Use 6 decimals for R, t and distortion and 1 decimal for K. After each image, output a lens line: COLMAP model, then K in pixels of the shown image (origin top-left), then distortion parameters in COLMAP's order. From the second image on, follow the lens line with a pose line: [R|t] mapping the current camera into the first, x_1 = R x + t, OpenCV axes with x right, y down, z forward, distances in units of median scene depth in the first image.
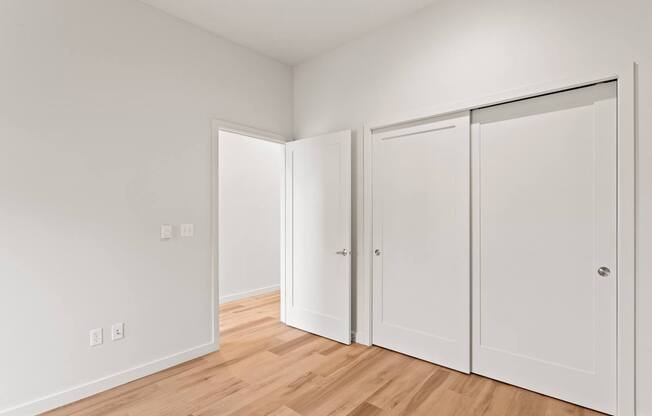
lens RADIAL K [[318.2, 0, 328.6], [0, 318.2, 211.1], [0, 0, 1]] dist [-0.001415, 0.000083]
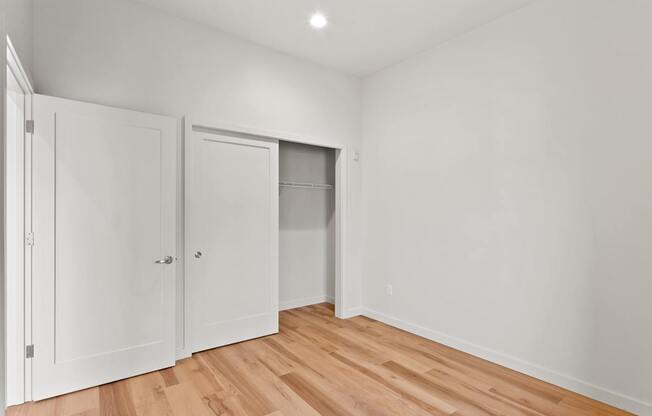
lens RADIAL K [[318.2, 0, 328.6], [0, 318.2, 212.1], [0, 0, 1]] dist [-0.001415, 0.000083]
pose [[0.222653, 0.010823, 0.974838, -0.810221], [-0.013575, 0.999876, -0.008001, 0.002362], [-0.974803, -0.011452, 0.222773, 0.467071]]
